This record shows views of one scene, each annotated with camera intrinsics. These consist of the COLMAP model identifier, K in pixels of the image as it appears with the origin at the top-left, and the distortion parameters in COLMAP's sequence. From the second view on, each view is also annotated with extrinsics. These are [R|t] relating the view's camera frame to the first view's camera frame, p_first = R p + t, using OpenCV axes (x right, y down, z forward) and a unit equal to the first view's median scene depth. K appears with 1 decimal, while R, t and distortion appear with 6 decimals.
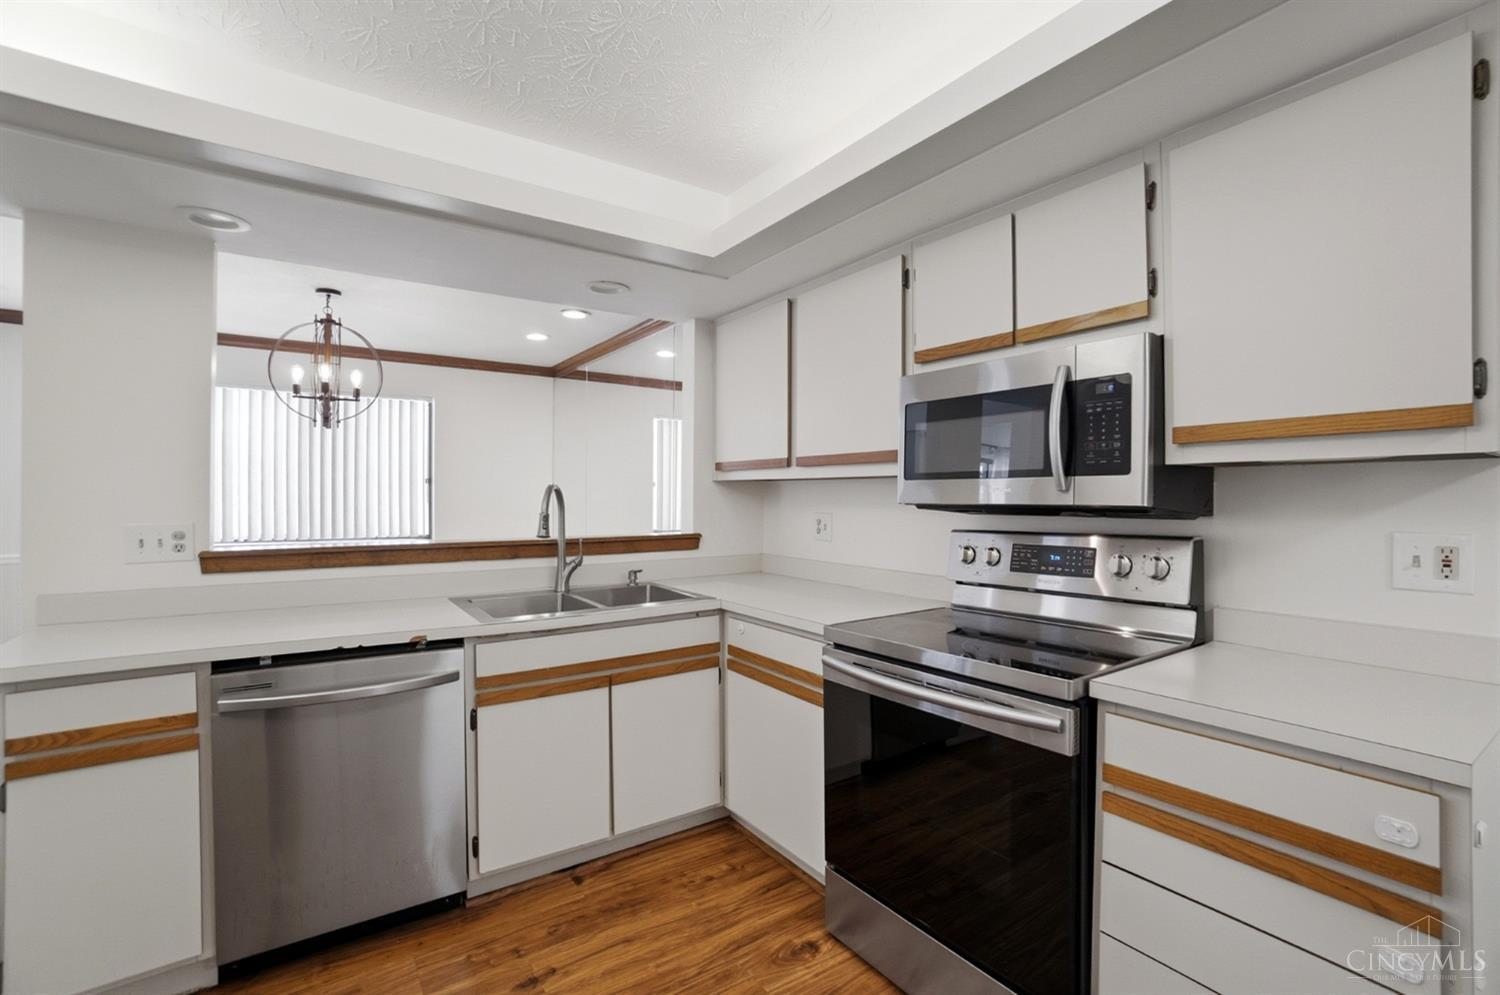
lens RADIAL K [[680.8, 0, 750.0], [0, 680.8, 497.5], [0, 0, 1]] dist [0.000949, 0.000574]
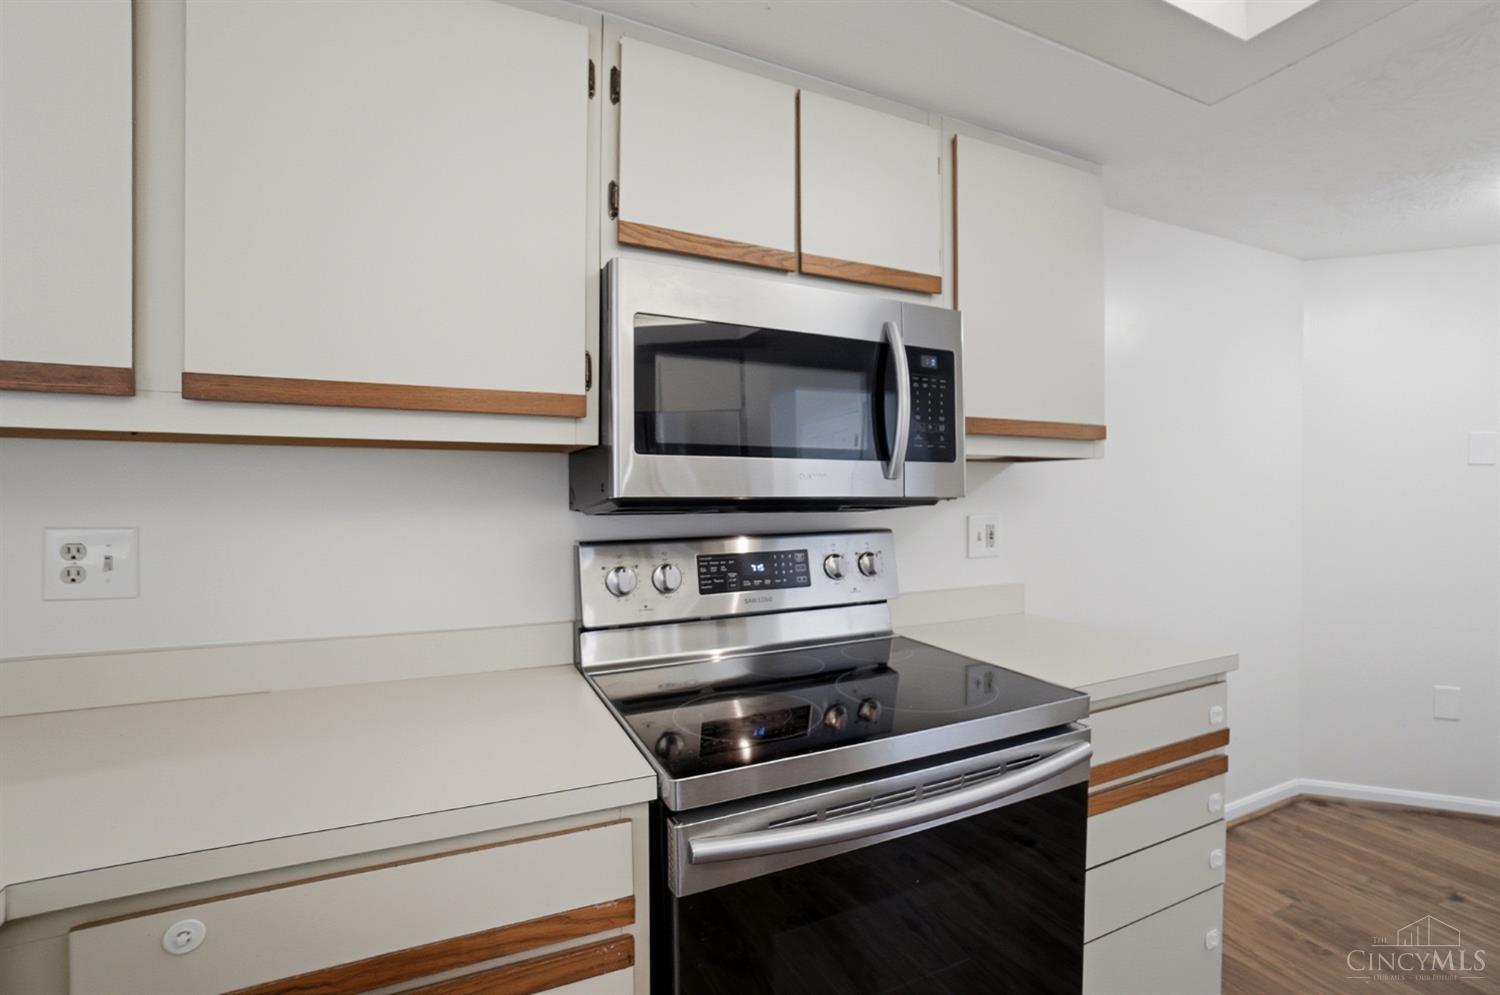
lens RADIAL K [[679.3, 0, 758.5], [0, 679.3, 495.7], [0, 0, 1]] dist [-0.029581, 0.001247]
pose [[0.161188, -0.001437, 0.986923, -0.305984], [0.001233, 0.999998, 0.001255, 0.007493], [-0.986923, 0.001014, 0.161189, 0.893553]]
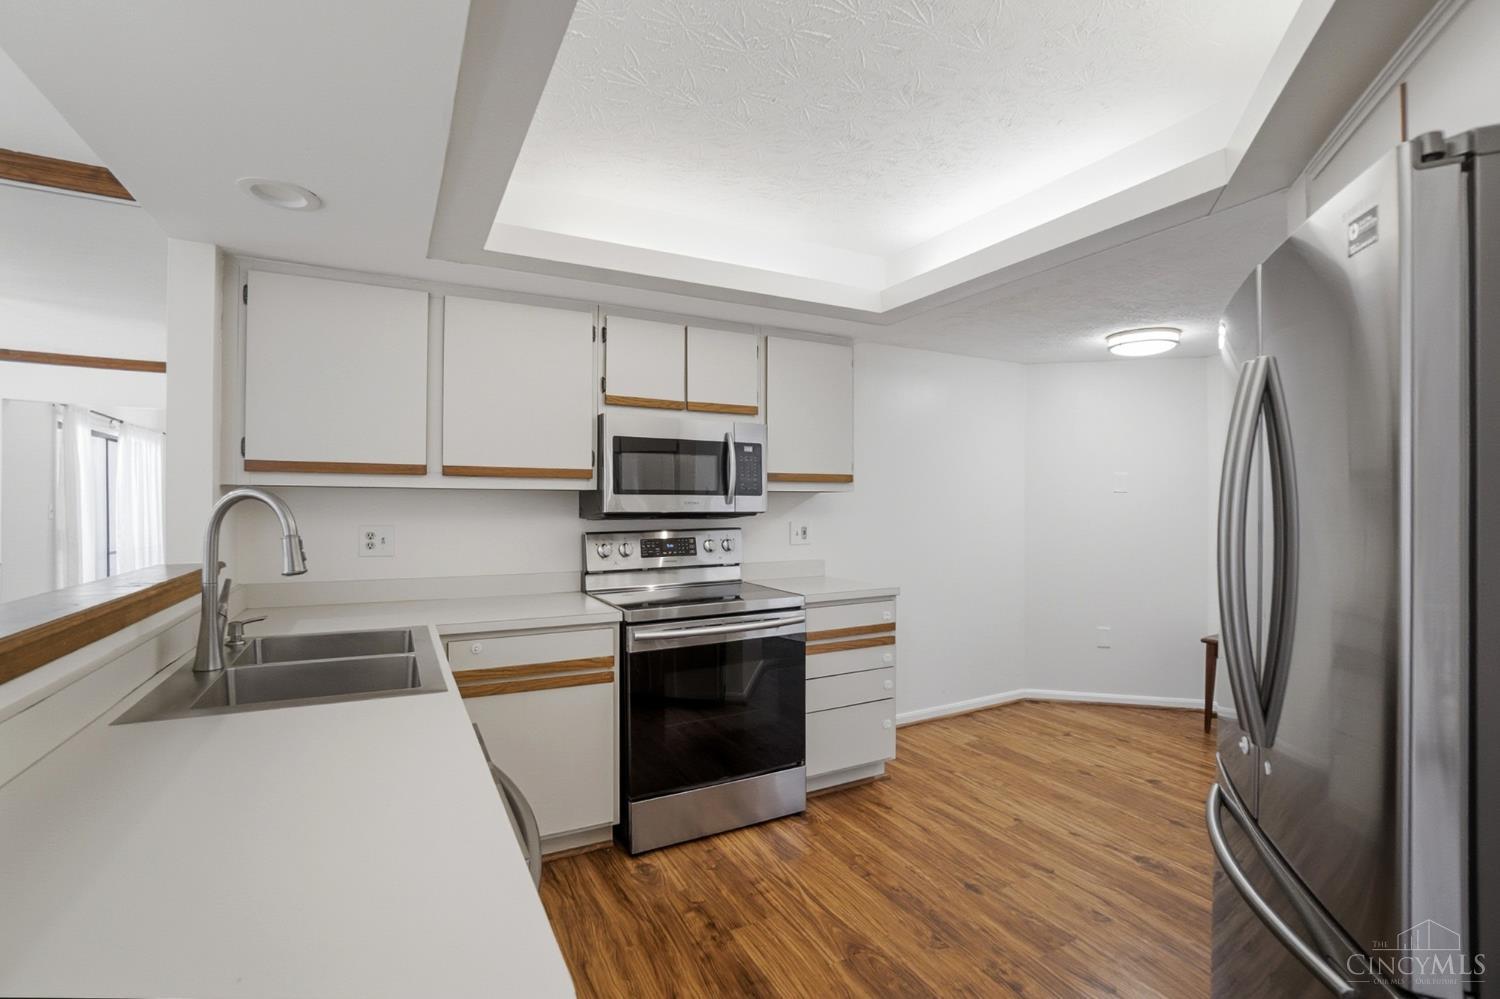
lens RADIAL K [[680.8, 0, 750.0], [0, 680.8, 499.5], [0, 0, 1]] dist [0.000949, 0.000574]
pose [[0.113527, 0.009675, 0.993488, -1.118406], [0.000654, 0.999952, -0.009812, -0.002830], [-0.993535, 0.001763, 0.113515, 0.649874]]
